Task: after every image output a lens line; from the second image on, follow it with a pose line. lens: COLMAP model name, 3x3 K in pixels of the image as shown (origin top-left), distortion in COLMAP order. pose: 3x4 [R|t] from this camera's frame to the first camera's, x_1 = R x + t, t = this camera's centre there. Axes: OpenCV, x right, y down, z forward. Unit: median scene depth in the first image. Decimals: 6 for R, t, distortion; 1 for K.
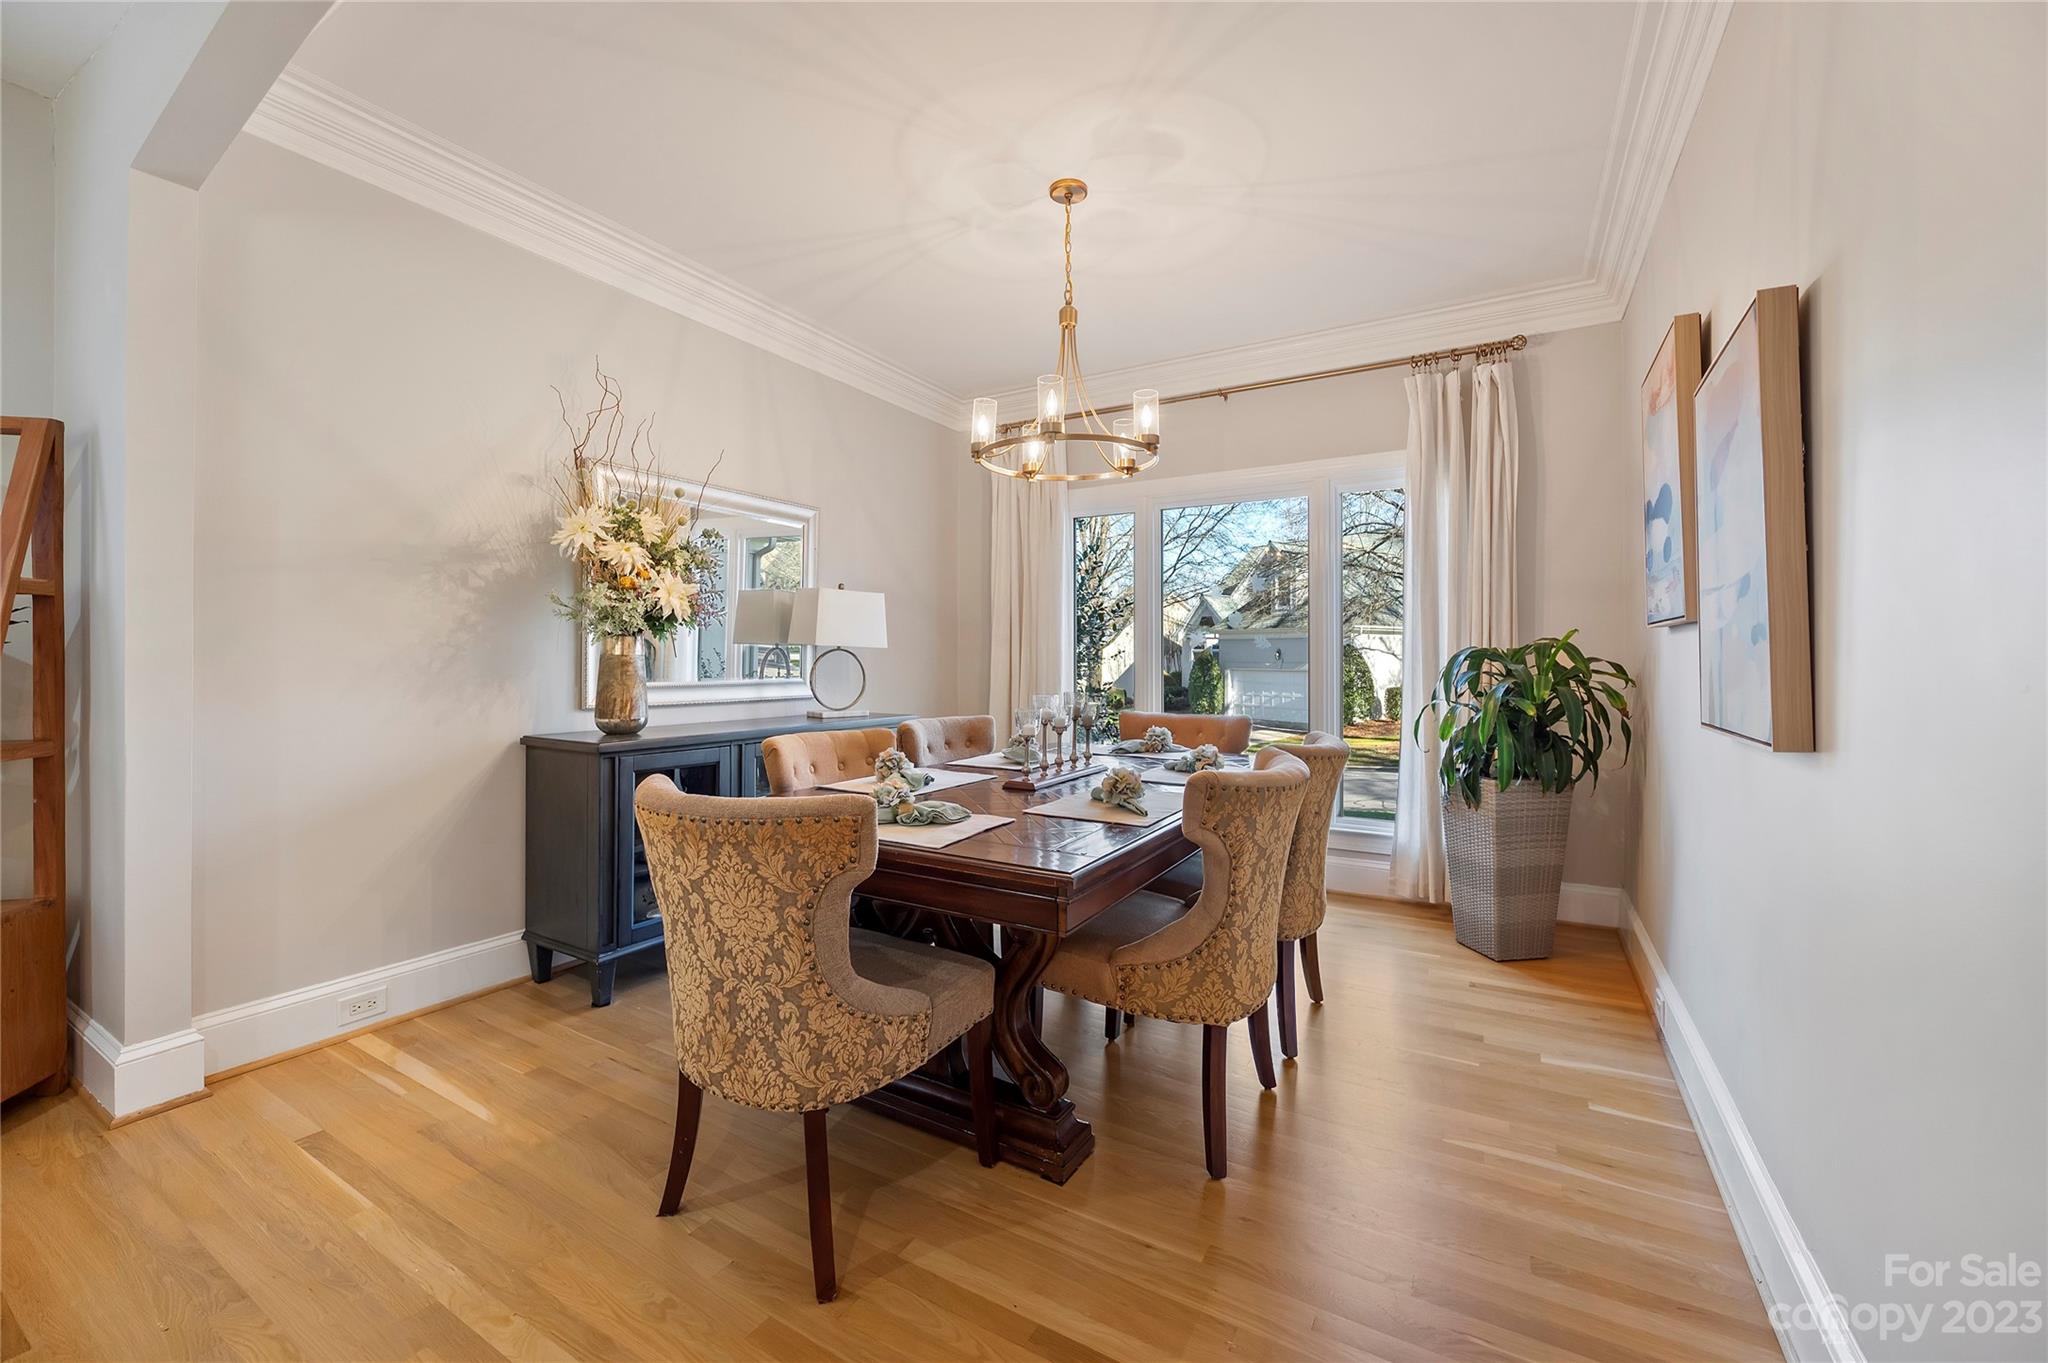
lens RADIAL K [[819.6, 0, 1021.4], [0, 819.6, 674.2], [0, 0, 1]] dist [-0.000572, 0.000121]
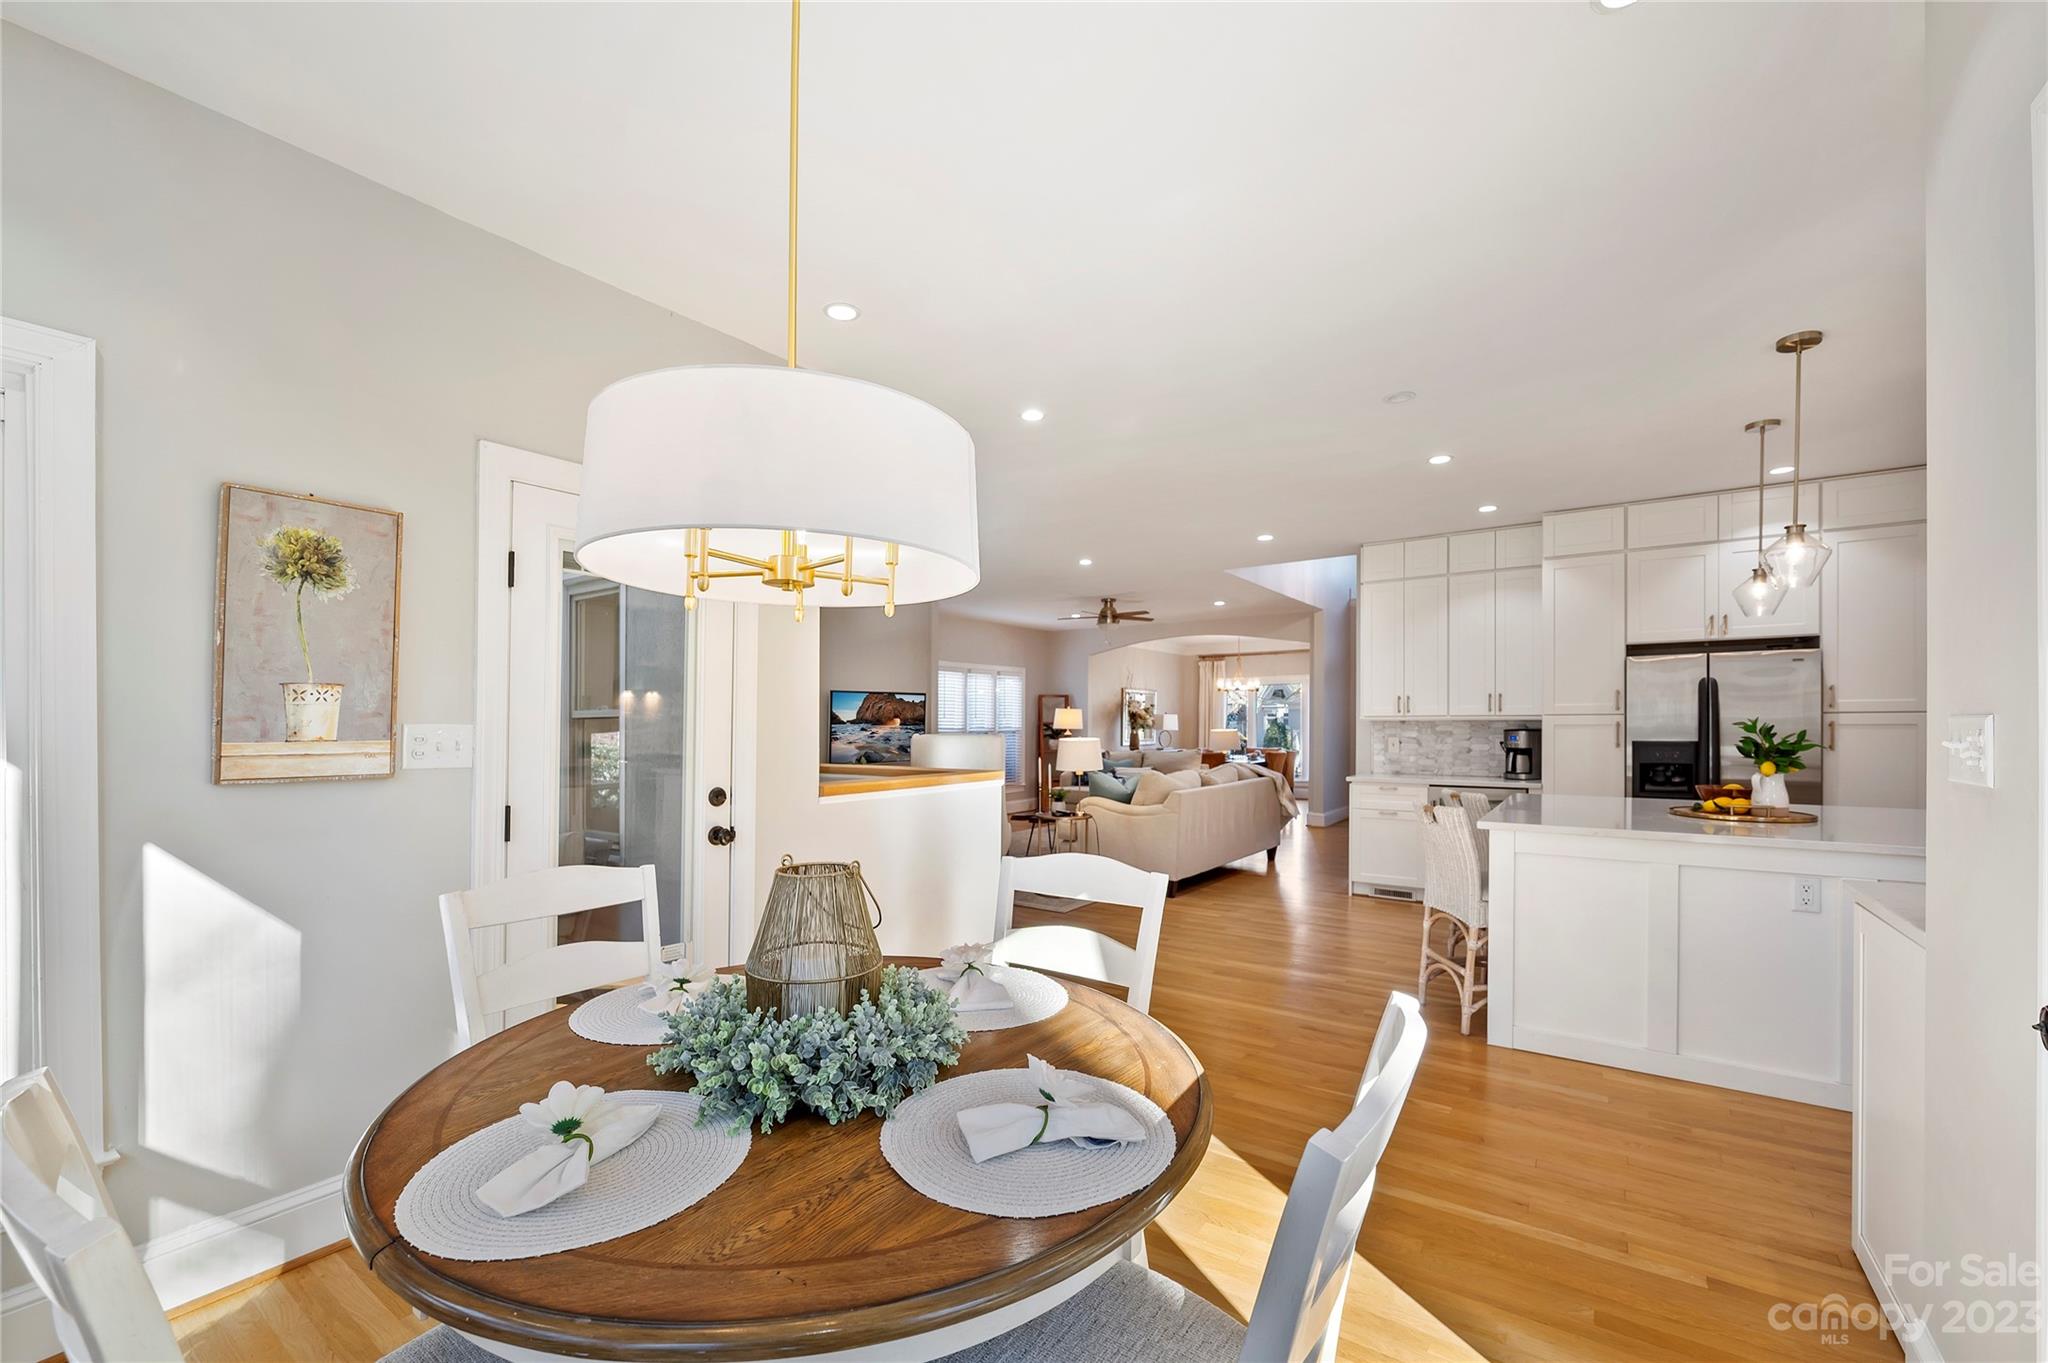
lens RADIAL K [[847.0, 0, 980.1], [0, 847.0, 781.8], [0, 0, 1]] dist [-0.001168, -0.000094]
pose [[0.992528, -0.001851, -0.122002, -0.846805], [0.008048, 0.998701, 0.050320, 0.001072], [0.121750, -0.050925, 0.991253, -4.164130]]
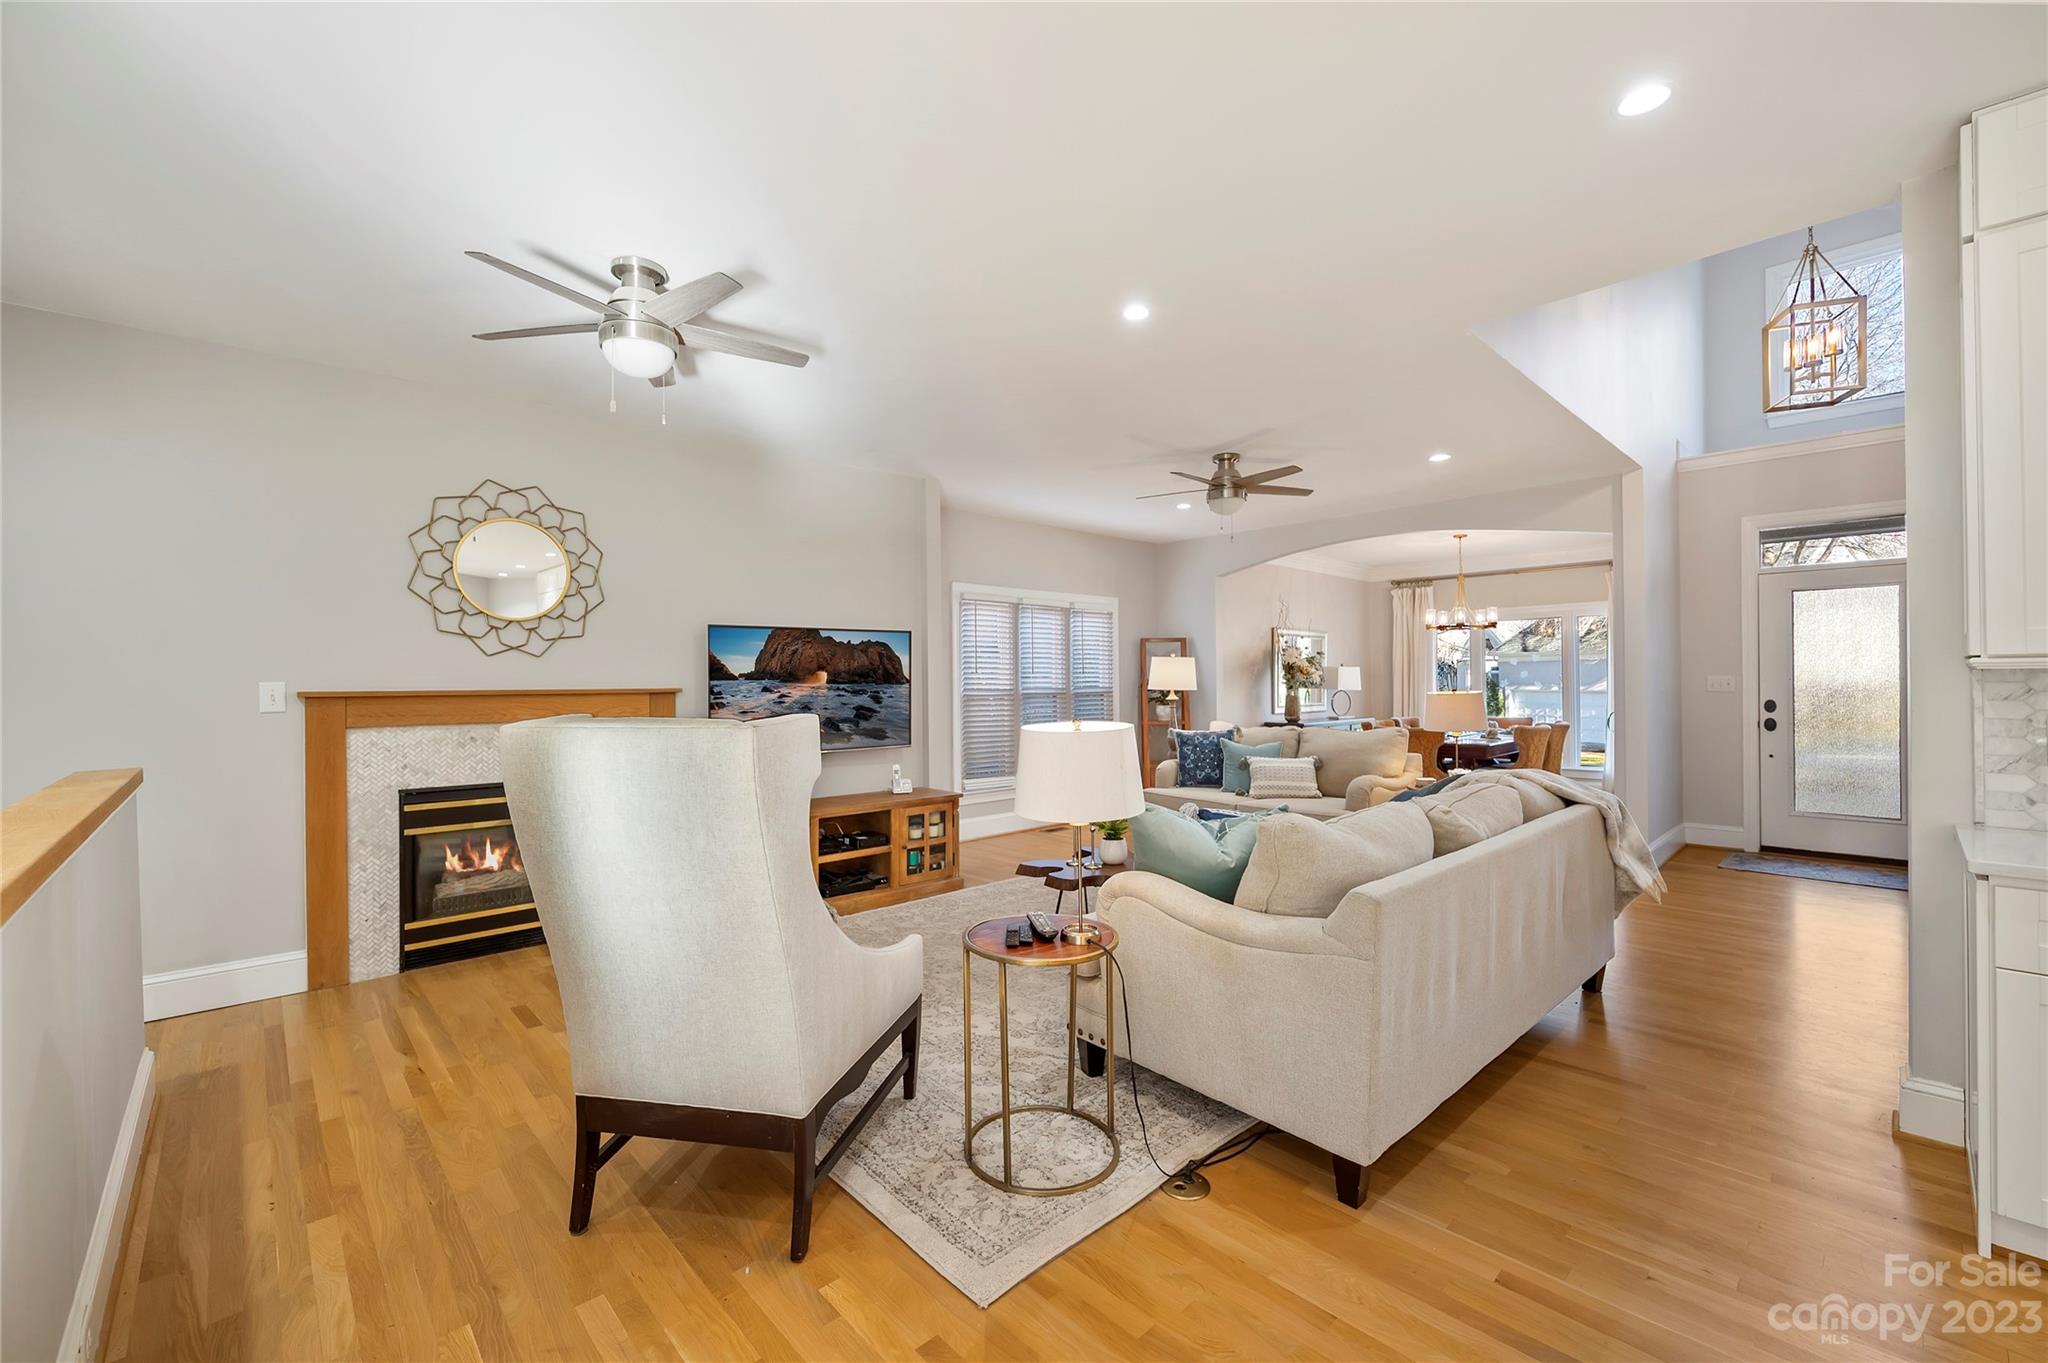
lens RADIAL K [[839.7, 0, 1016.3], [0, 839.7, 677.3], [0, 0, 1]] dist [-0.002077, -0.000275]
pose [[0.960852, -0.010632, -0.276858, -0.669078], [0.004592, 0.999737, -0.022453, -0.027786], [0.277024, 0.020303, 0.960649, -2.432003]]
